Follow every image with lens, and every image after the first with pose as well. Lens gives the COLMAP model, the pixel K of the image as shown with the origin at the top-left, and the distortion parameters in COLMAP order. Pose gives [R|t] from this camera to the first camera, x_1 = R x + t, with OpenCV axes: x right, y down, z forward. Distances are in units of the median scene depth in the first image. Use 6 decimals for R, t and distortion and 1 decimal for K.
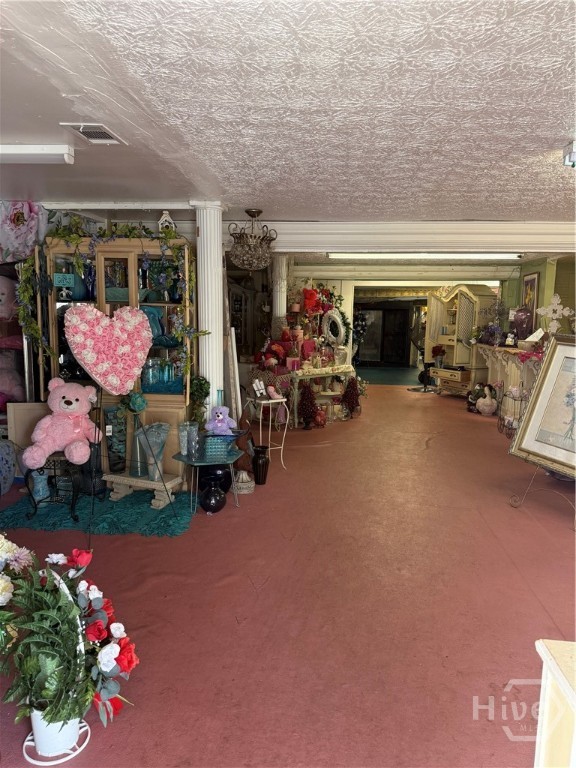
lens RADIAL K [[525.2, 0, 288.0], [0, 525.2, 384.0], [0, 0, 1]] dist [0.152628, -0.265040]
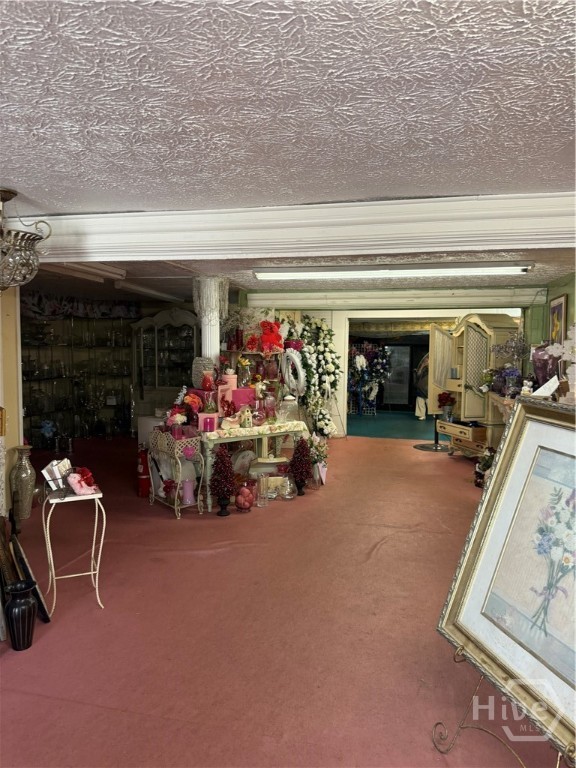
lens RADIAL K [[525.2, 0, 288.0], [0, 525.2, 384.0], [0, 0, 1]] dist [0.152628, -0.265040]
pose [[0.992663, 0.001328, -0.120907, 0.165725], [-0.009422, 0.997749, -0.066399, -0.034647], [0.120547, 0.067051, 0.990441, 0.228930]]
